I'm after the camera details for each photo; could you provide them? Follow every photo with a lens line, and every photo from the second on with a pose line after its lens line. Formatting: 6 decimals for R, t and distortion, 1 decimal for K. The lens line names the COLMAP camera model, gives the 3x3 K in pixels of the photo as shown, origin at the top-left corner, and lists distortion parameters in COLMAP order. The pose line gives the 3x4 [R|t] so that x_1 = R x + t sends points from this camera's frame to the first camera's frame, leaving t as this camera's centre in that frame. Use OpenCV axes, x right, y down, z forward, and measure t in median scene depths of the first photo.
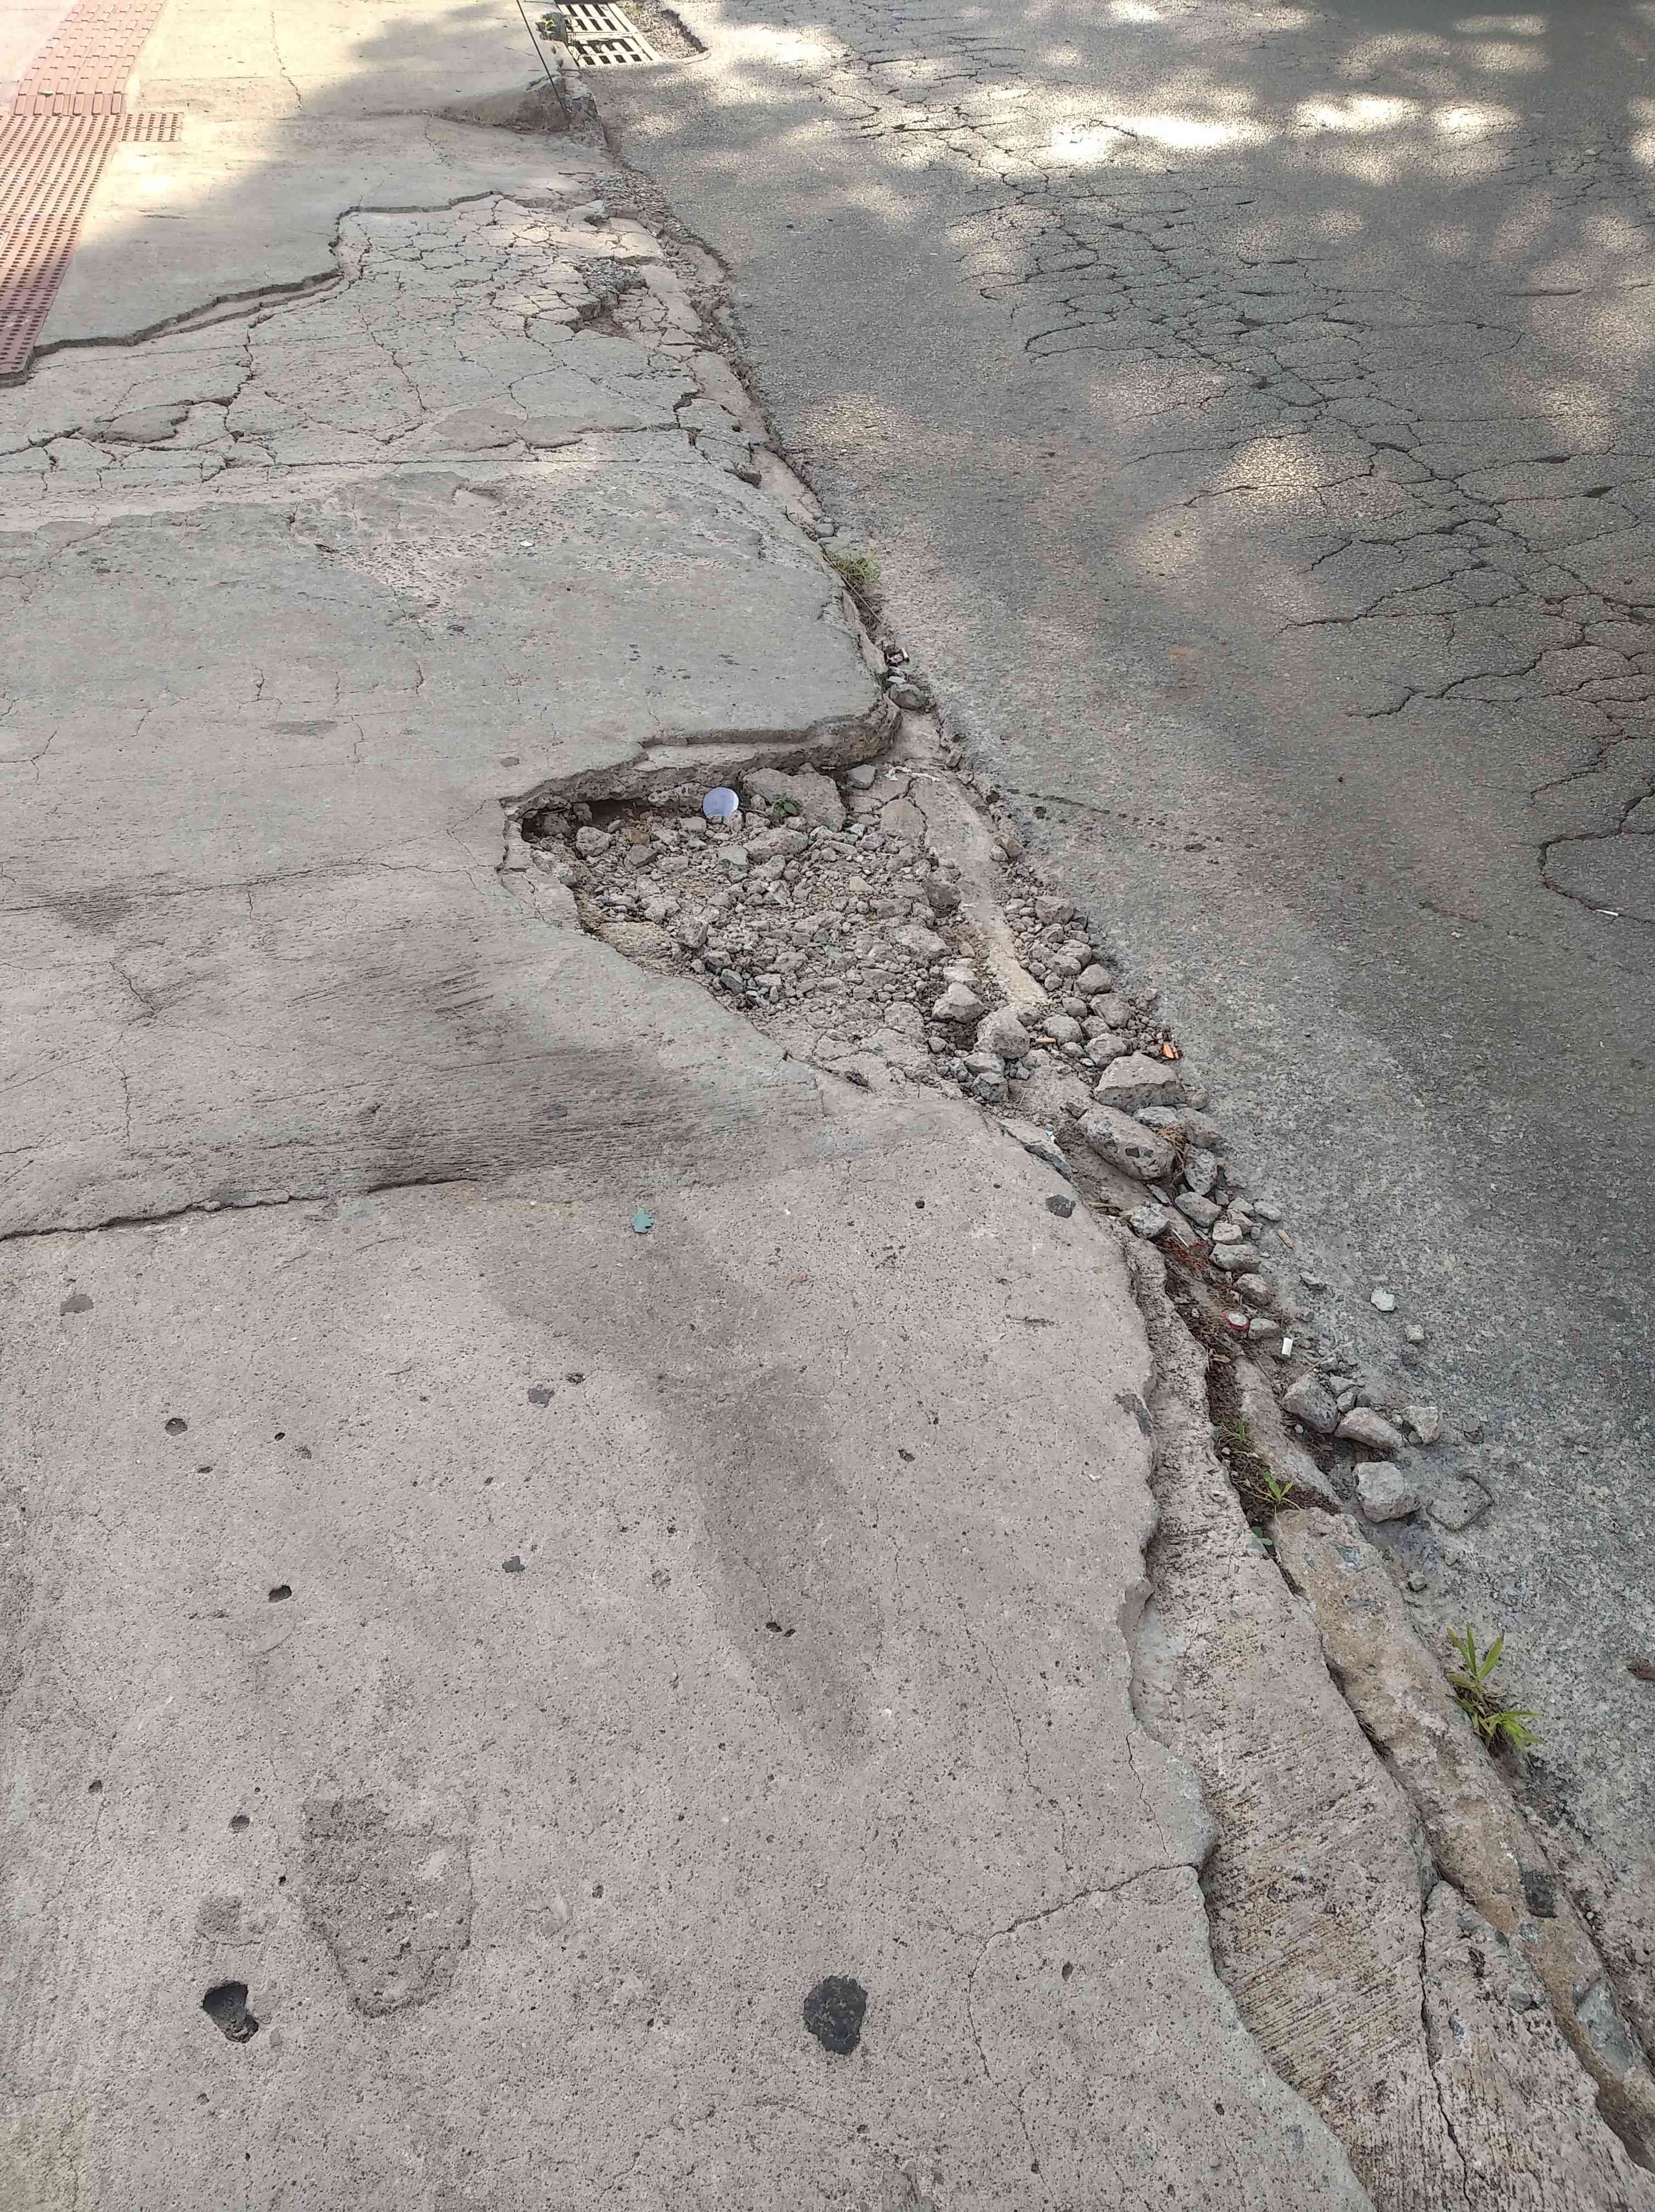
lens RADIAL K [[1703.7, 0, 845.2], [0, 1703.7, 1093.0], [0, 0, 1]] dist [0.089932, -0.195450]
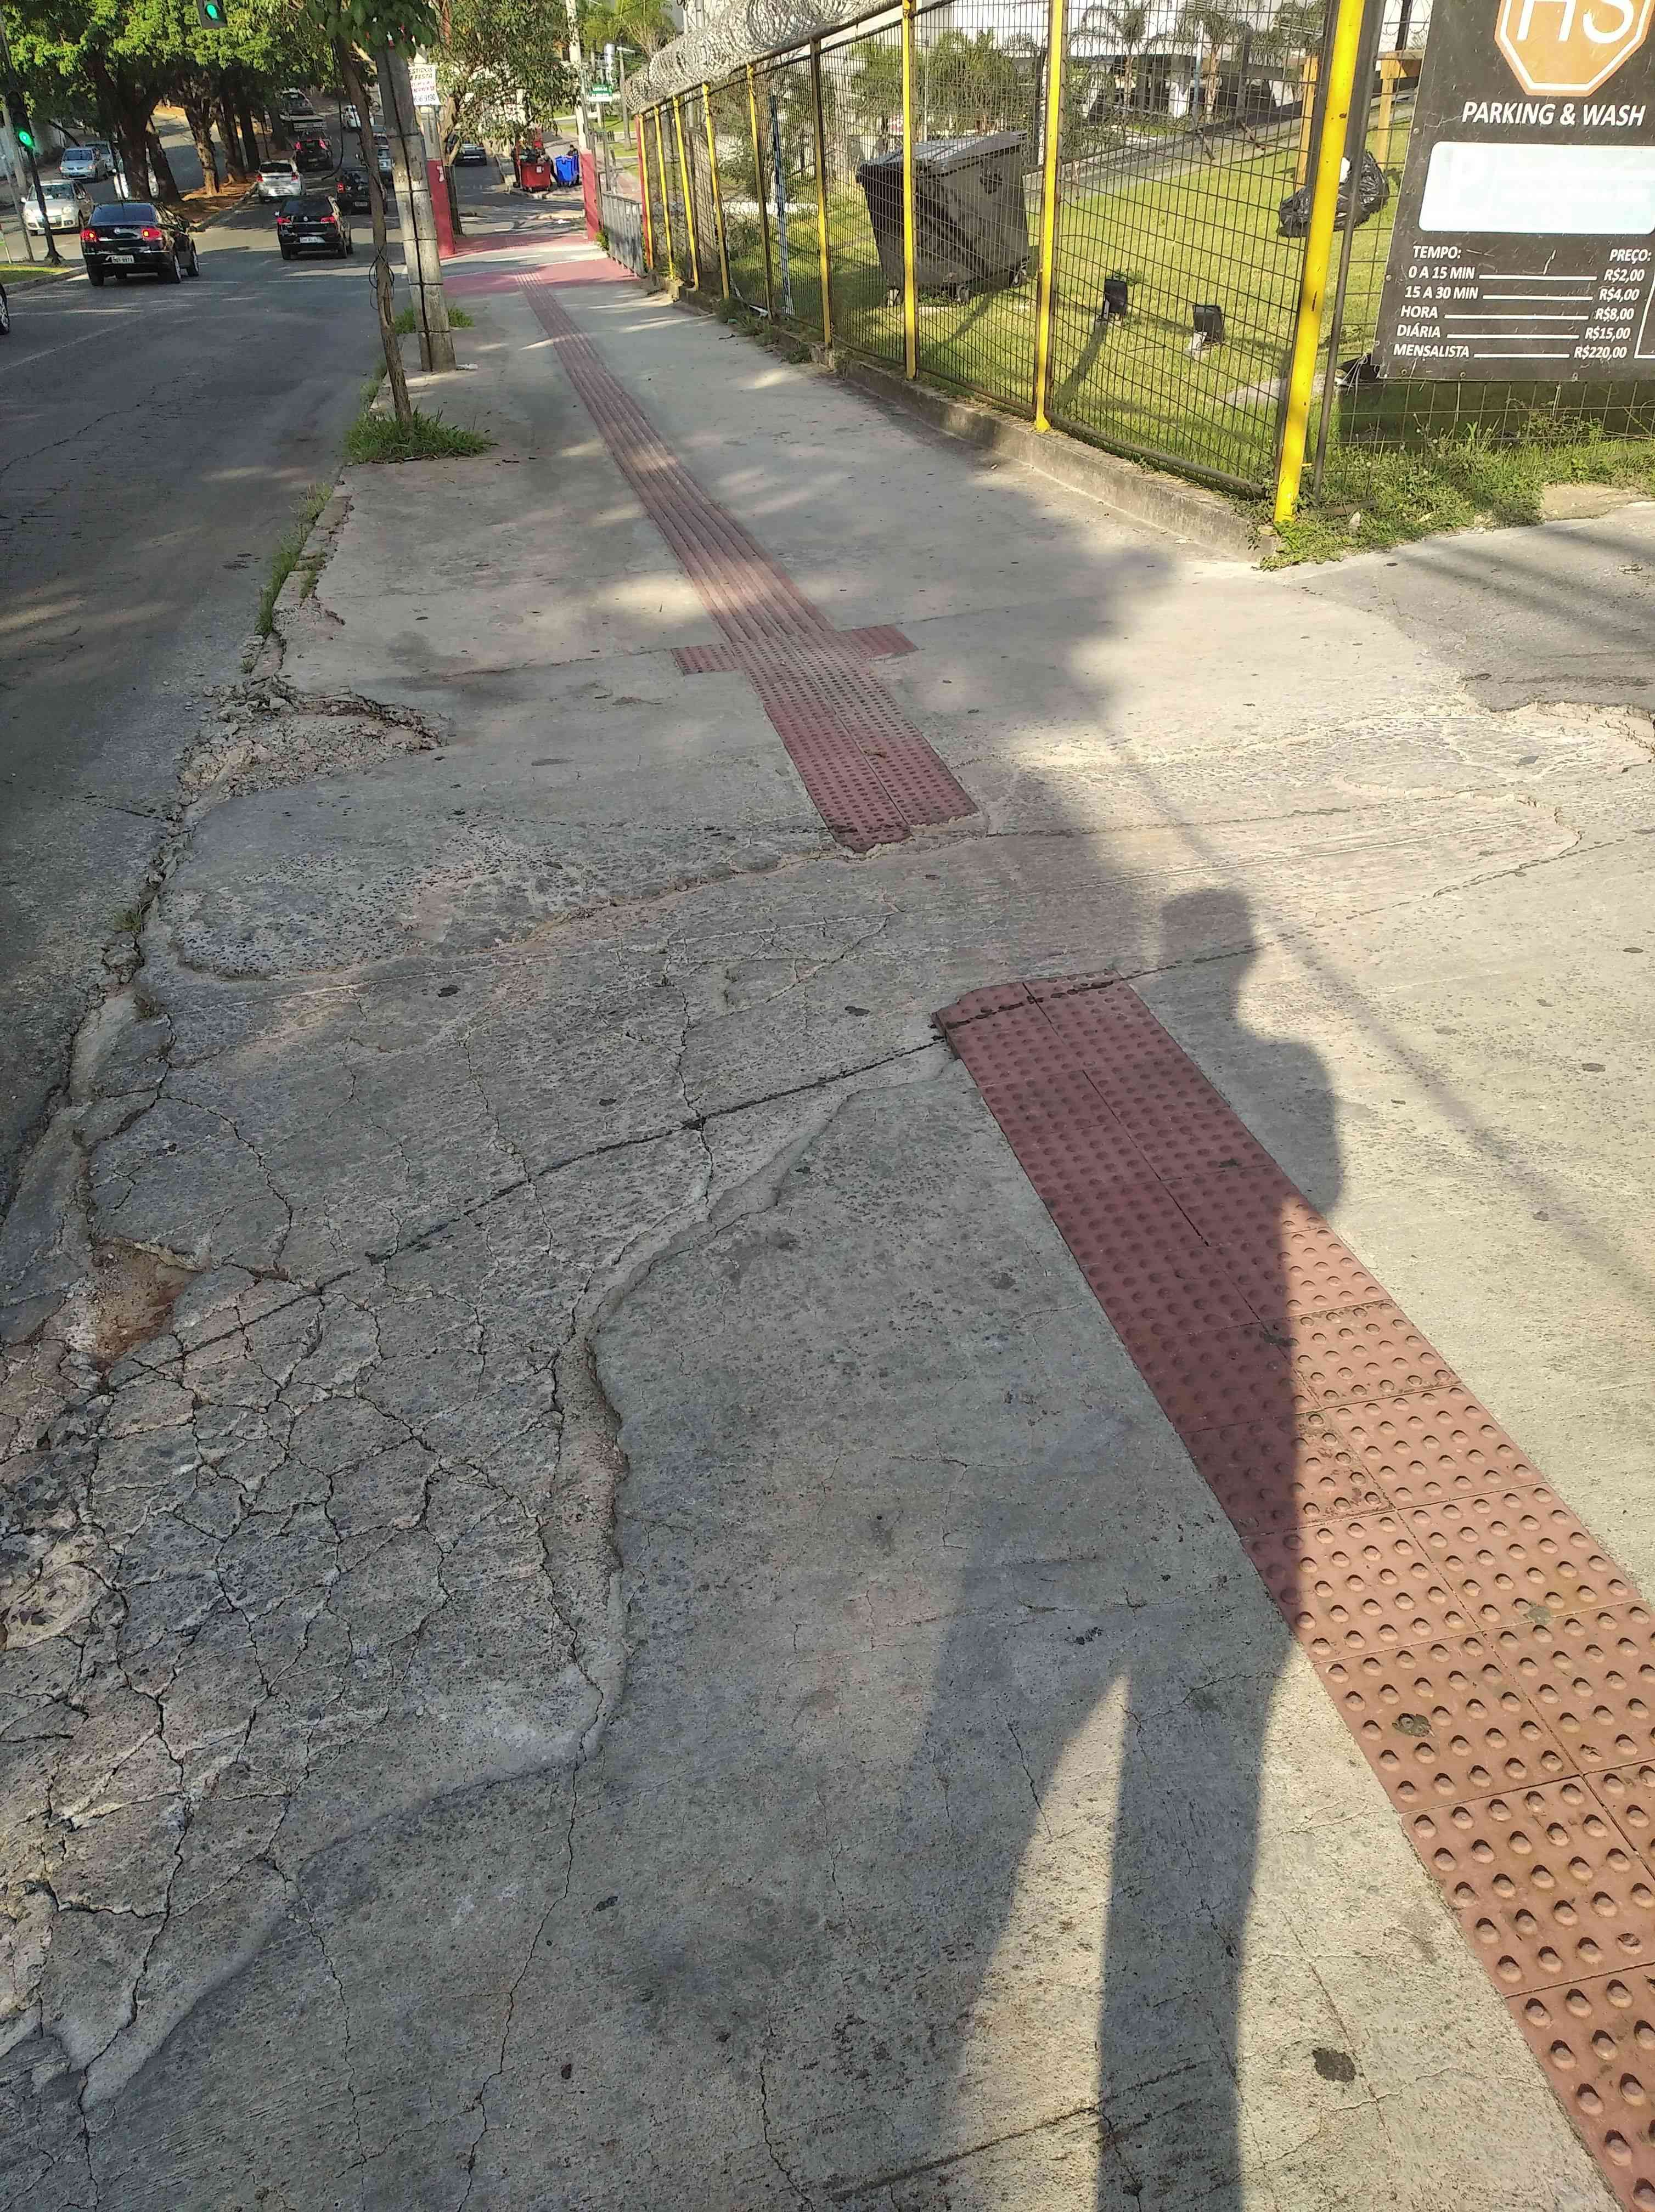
lens RADIAL K [[1703.7, 0, 845.2], [0, 1703.7, 1093.0], [0, 0, 1]] dist [0.089932, -0.195450]
pose [[-0.999437, -0.001515, 0.033528, -0.695896], [0.030604, 0.368956, 0.928943, -1.768415], [-0.013778, 0.929446, -0.368702, 2.010736]]
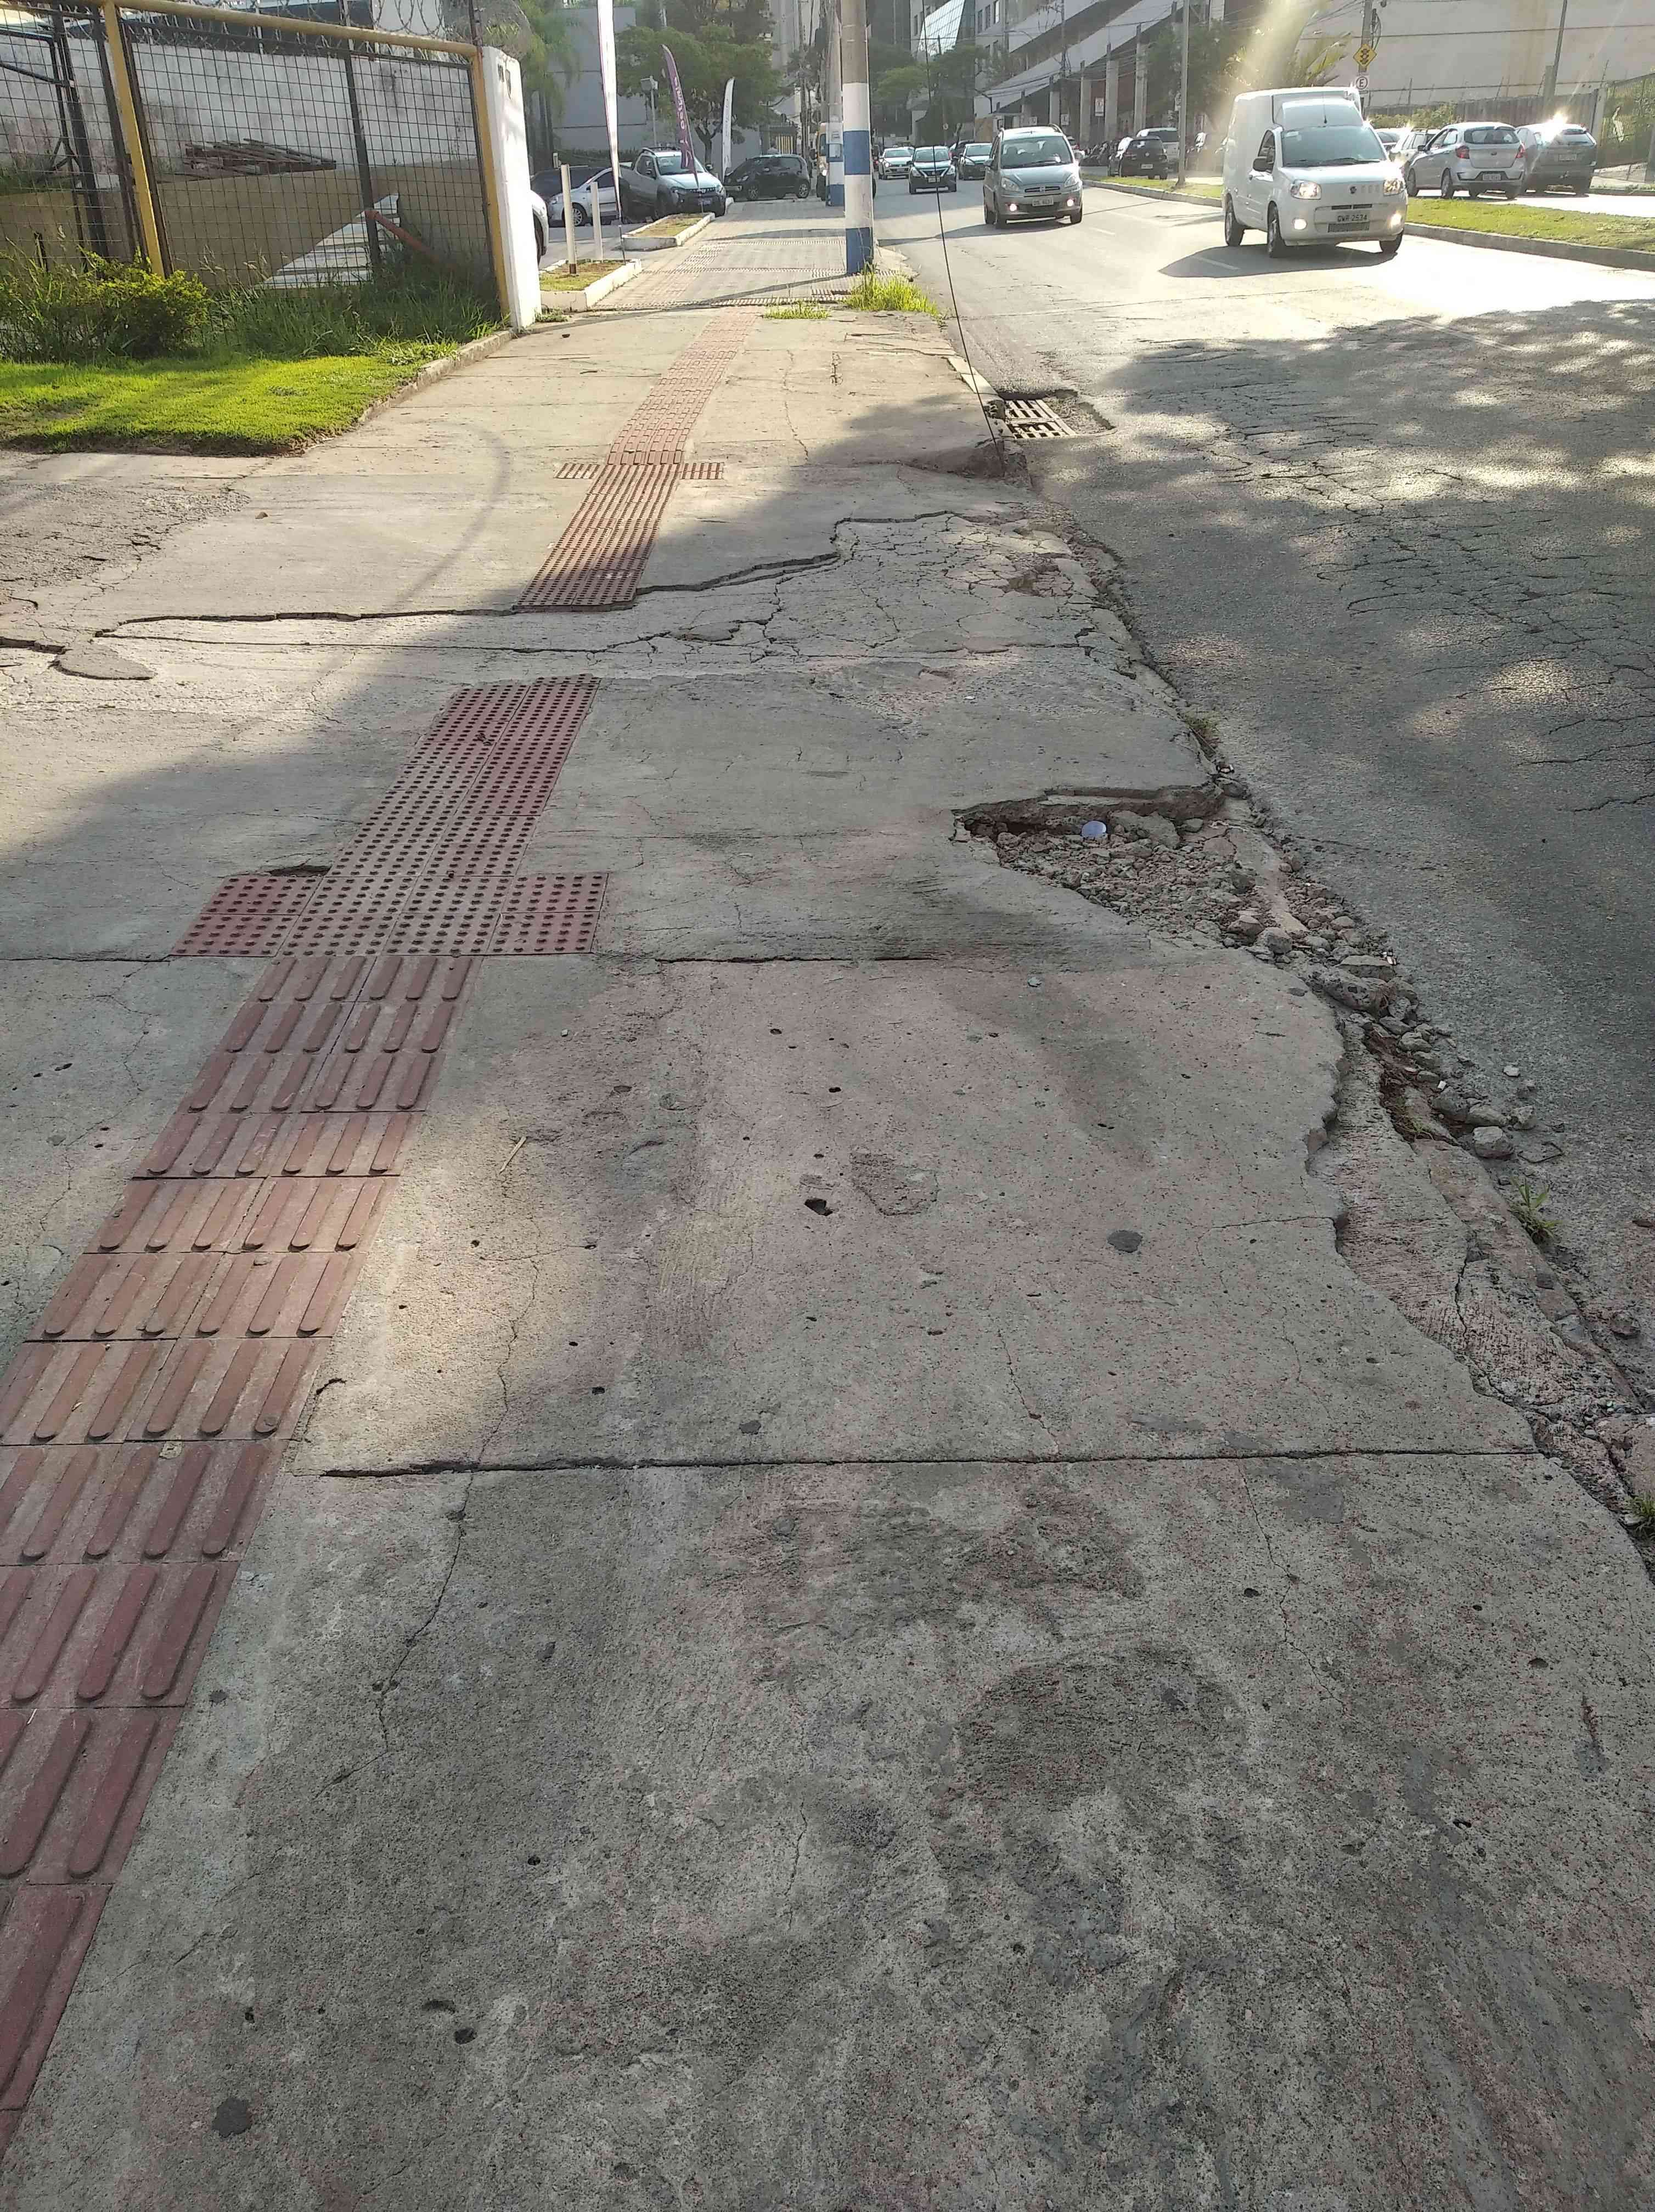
lens RADIAL K [[1703.7, 0, 845.2], [0, 1703.7, 1093.0], [0, 0, 1]] dist [0.089932, -0.195450]
pose [[0.977955, 0.068931, -0.197110, 0.024932], [-0.106197, 0.976937, -0.185248, 0.360527], [0.179794, 0.202097, 0.962721, -0.433766]]
